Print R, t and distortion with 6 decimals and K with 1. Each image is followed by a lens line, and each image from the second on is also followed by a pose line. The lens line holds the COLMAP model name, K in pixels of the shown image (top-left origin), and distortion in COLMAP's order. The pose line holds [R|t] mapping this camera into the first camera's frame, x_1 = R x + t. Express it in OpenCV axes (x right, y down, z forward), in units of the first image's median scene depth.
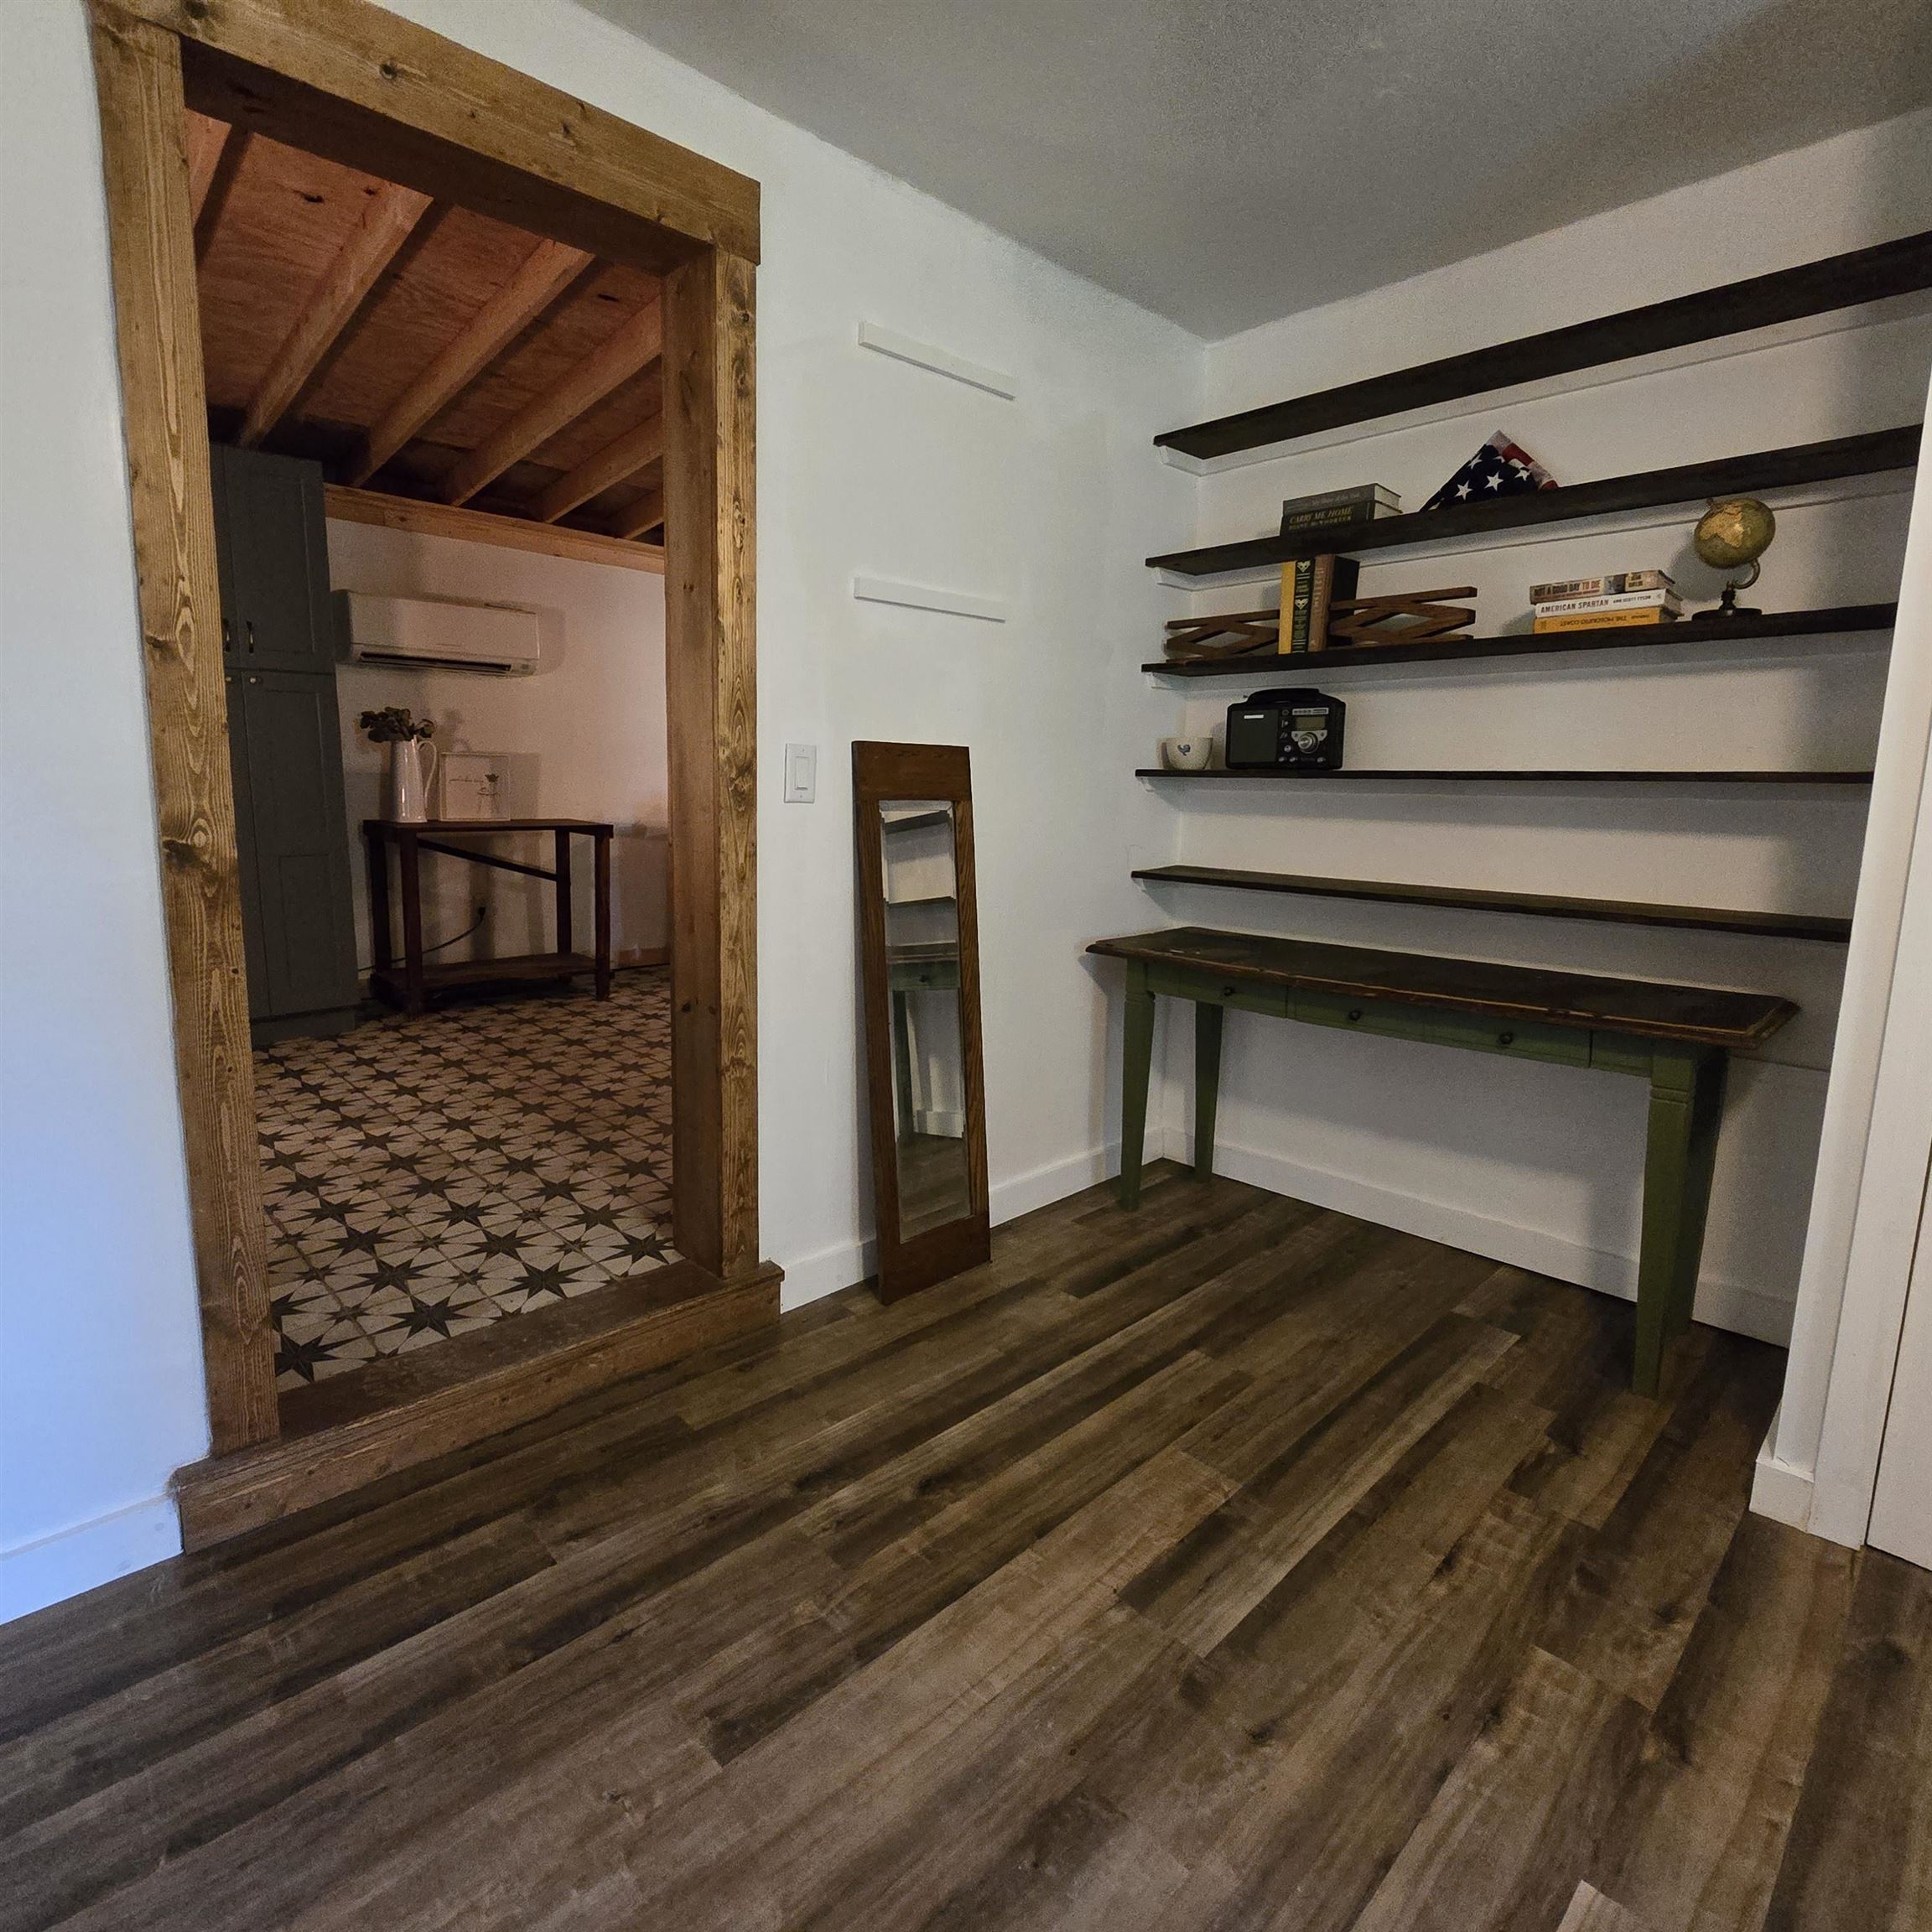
lens RADIAL K [[1057.2, 0, 960.2], [0, 1057.2, 930.0], [0, 0, 1]] dist [-0.000058, -0.001716]
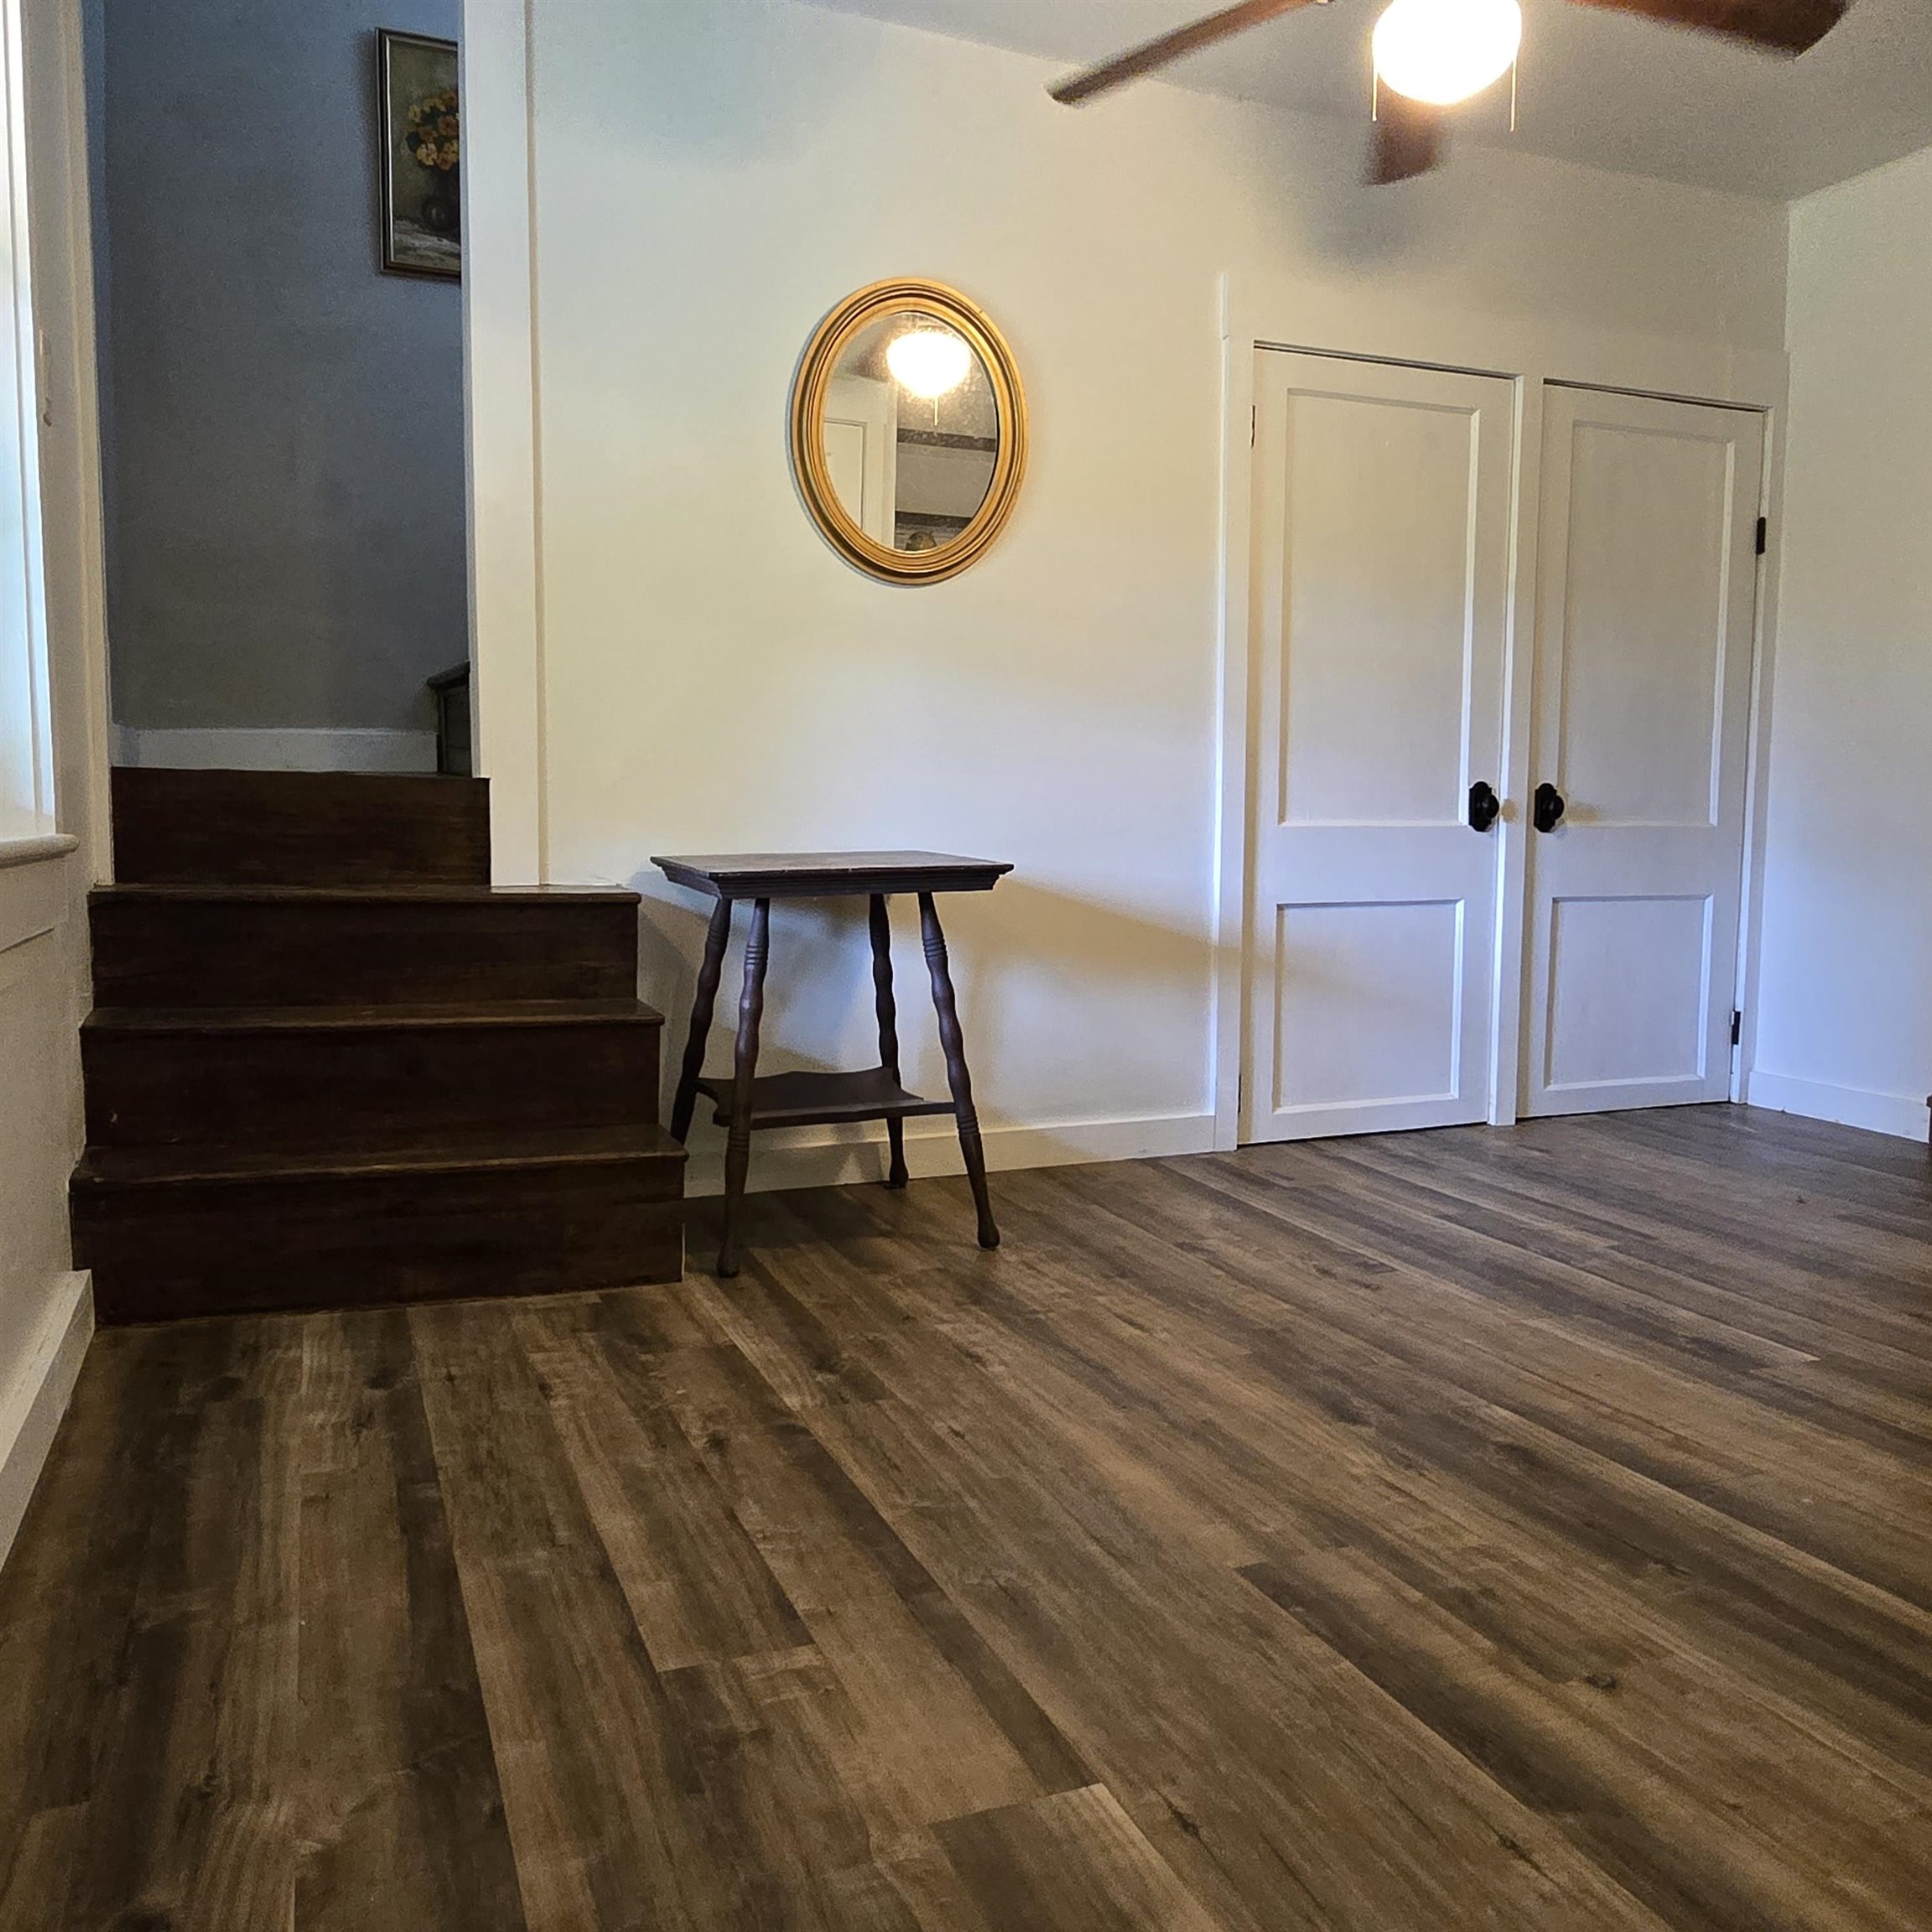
lens RADIAL K [[1619.5, 0, 969.9], [0, 1619.5, 943.3], [0, 0, 1]] dist [0.004252, -0.000382]
pose [[-0.368170, 0.052883, -0.928253, 1.666355], [-0.151381, 0.981649, 0.115967, 0.172082], [0.917352, 0.183215, -0.353408, 0.364825]]
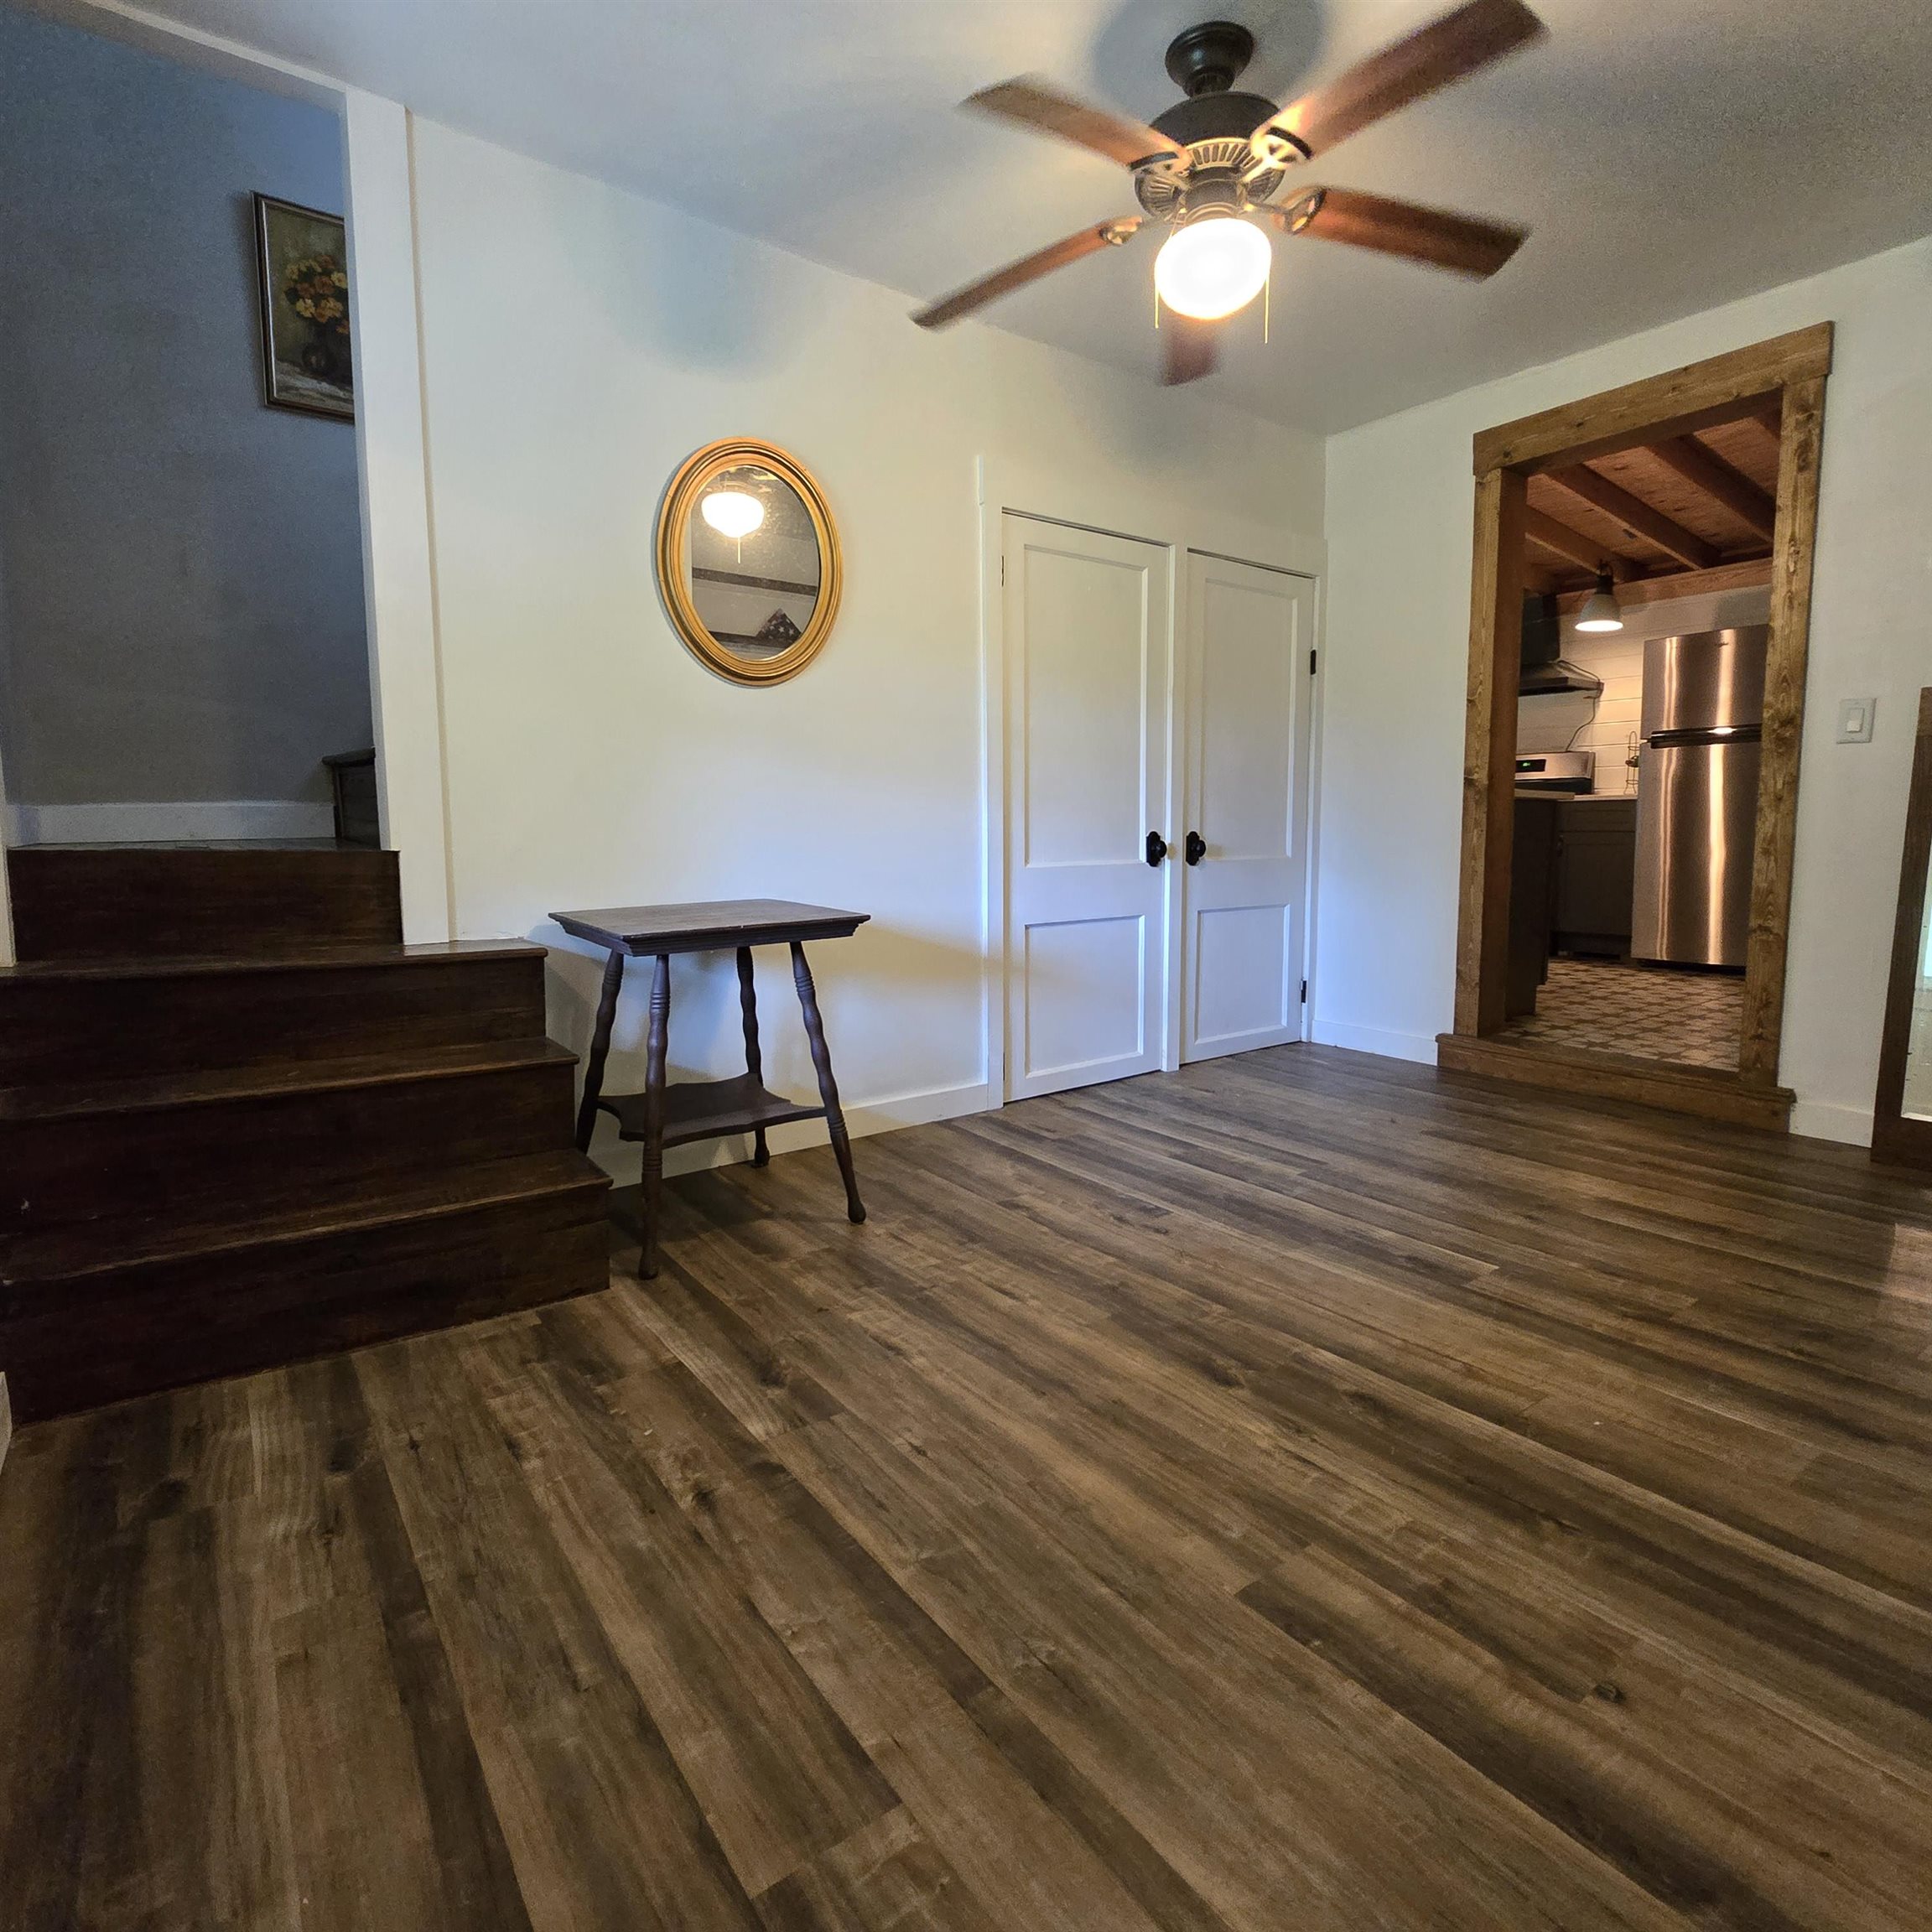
lens RADIAL K [[1057.2, 0, 960.2], [0, 1057.2, 930.0], [0, 0, 1]] dist [-0.000058, -0.001716]
pose [[-0.136558, 0.073420, -0.987908, 1.447744], [-0.140619, 0.985715, 0.092695, 0.158139], [0.980601, 0.151577, -0.124283, 0.120480]]
